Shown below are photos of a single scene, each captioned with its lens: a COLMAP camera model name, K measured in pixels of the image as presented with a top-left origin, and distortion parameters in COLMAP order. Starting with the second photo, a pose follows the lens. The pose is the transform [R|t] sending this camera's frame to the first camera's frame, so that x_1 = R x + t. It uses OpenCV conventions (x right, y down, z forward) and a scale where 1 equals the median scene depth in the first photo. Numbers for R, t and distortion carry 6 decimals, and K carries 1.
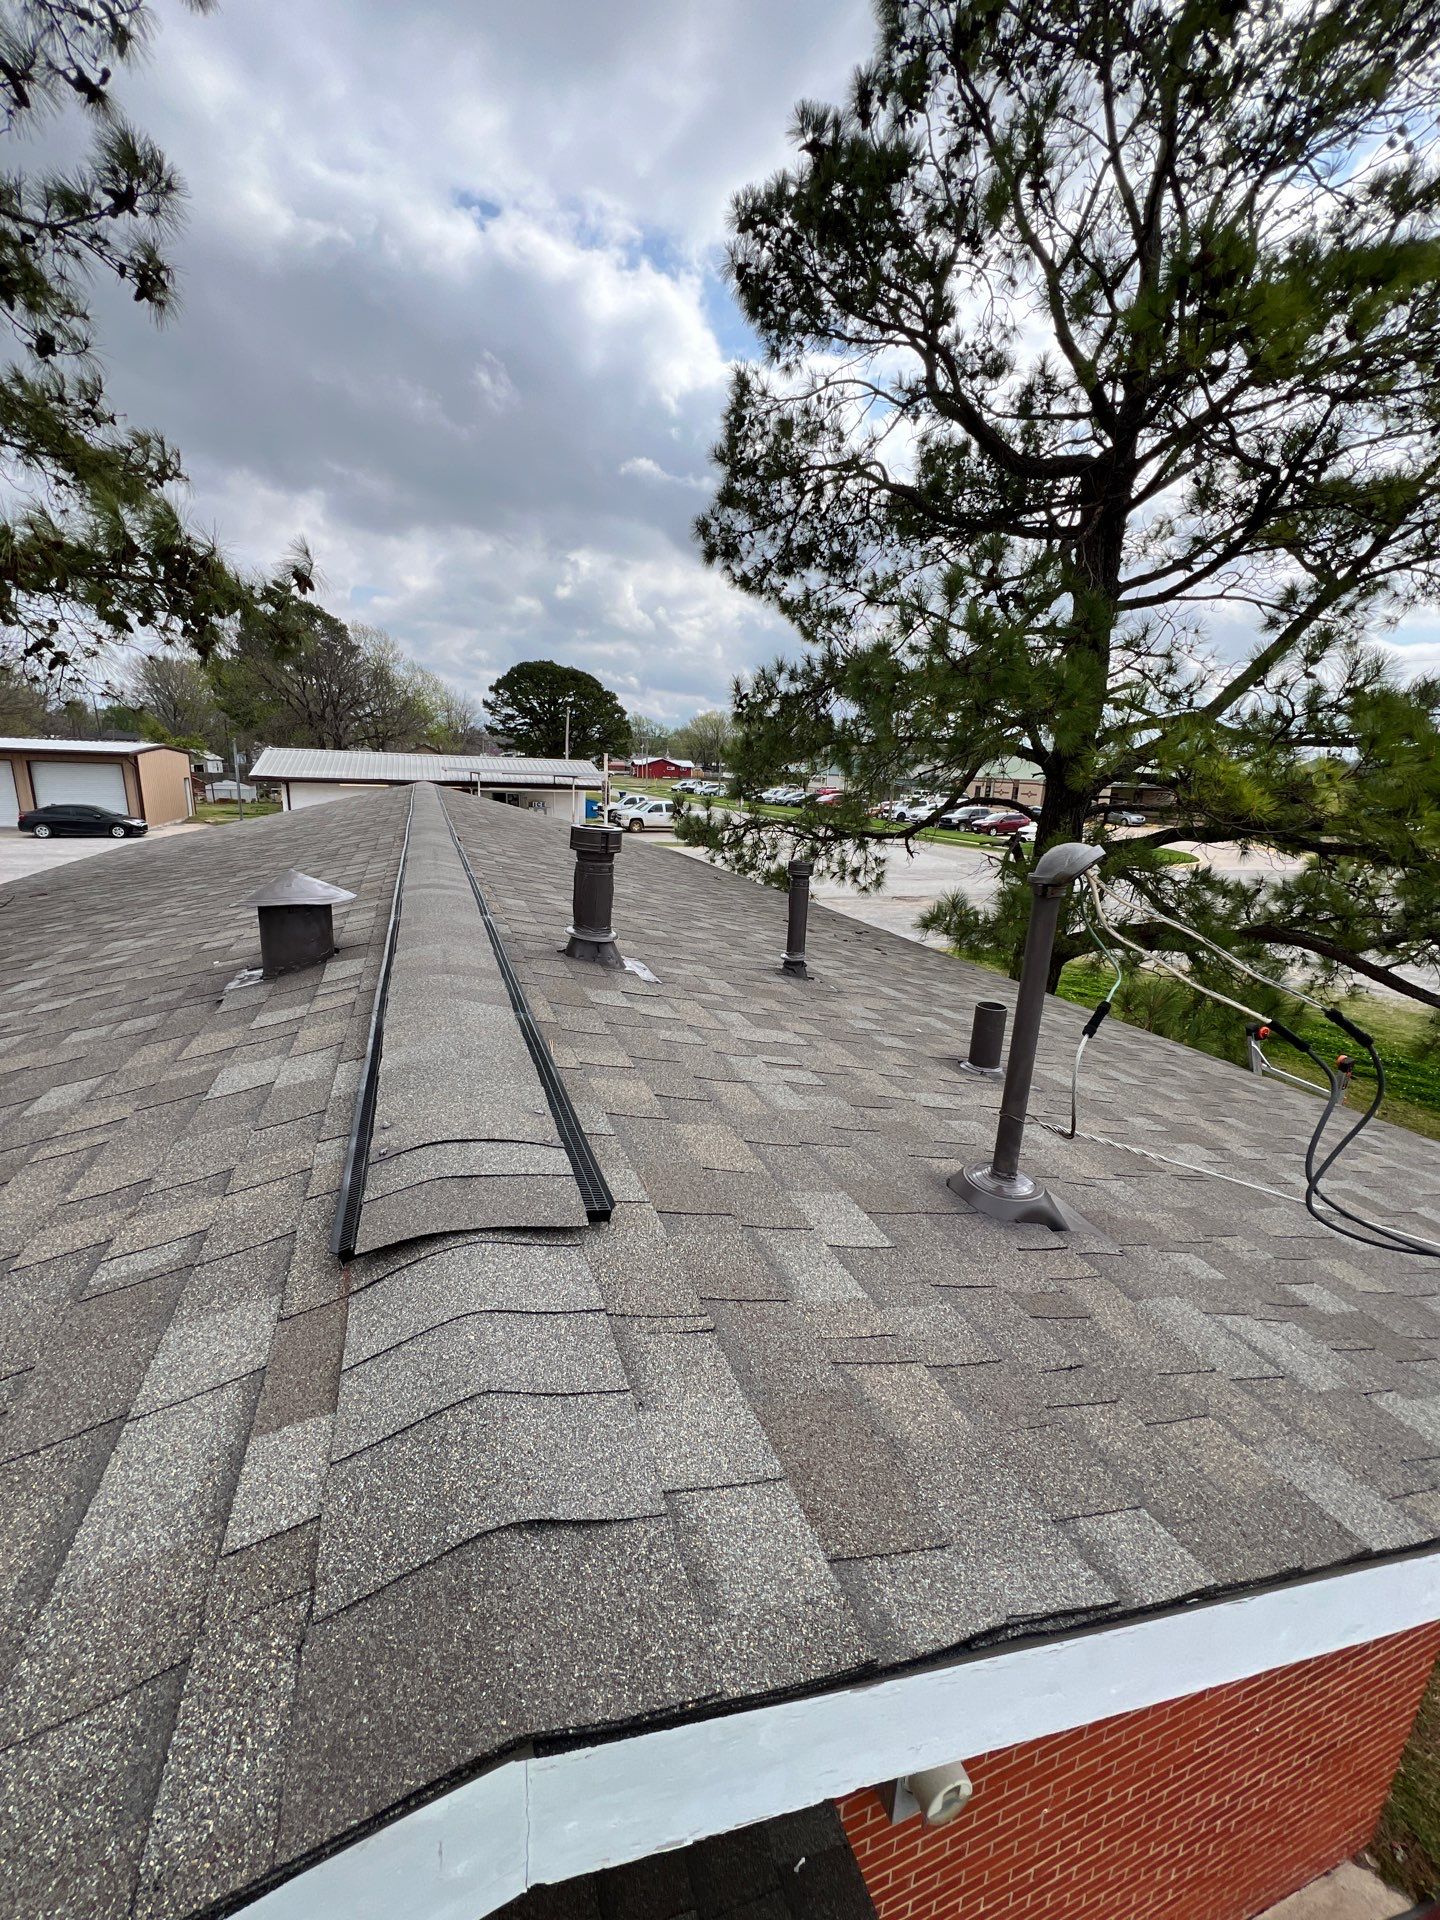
lens RADIAL K [[773.2, 0, 712.7], [0, 773.2, 960.0], [0, 0, 1]] dist [0.001056, -0.000419]
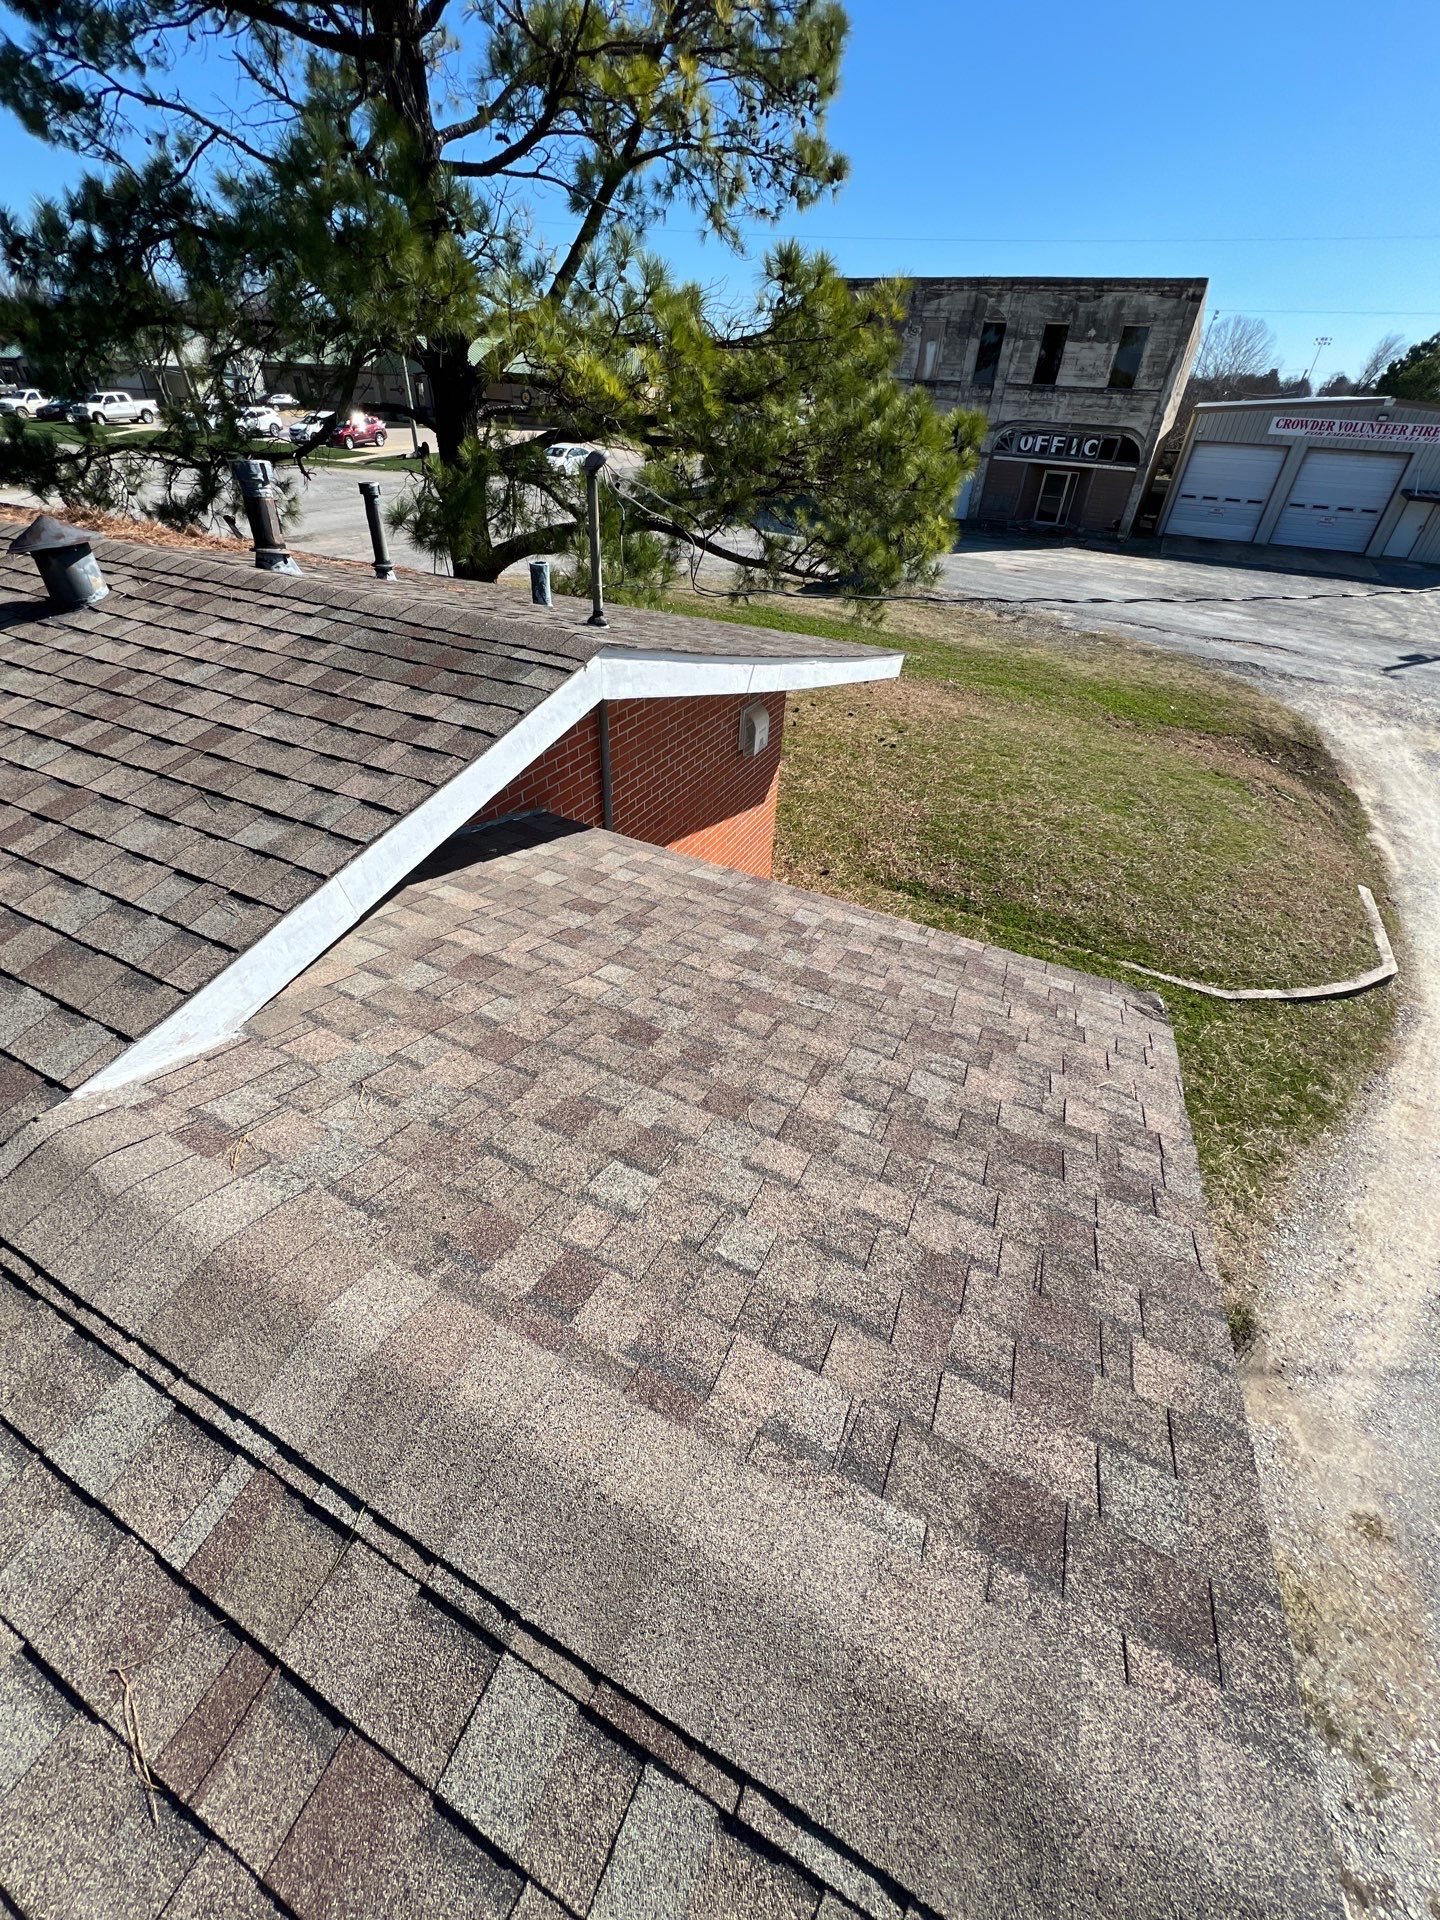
lens RADIAL K [[773.2, 0, 723.0], [0, 773.2, 963.3], [0, 0, 1]] dist [0.001056, -0.000419]
pose [[0.733979, -0.420163, 0.533609, -0.191034], [0.160647, 0.870783, 0.464682, 0.034683], [-0.659900, -0.255344, 0.706634, -0.219713]]
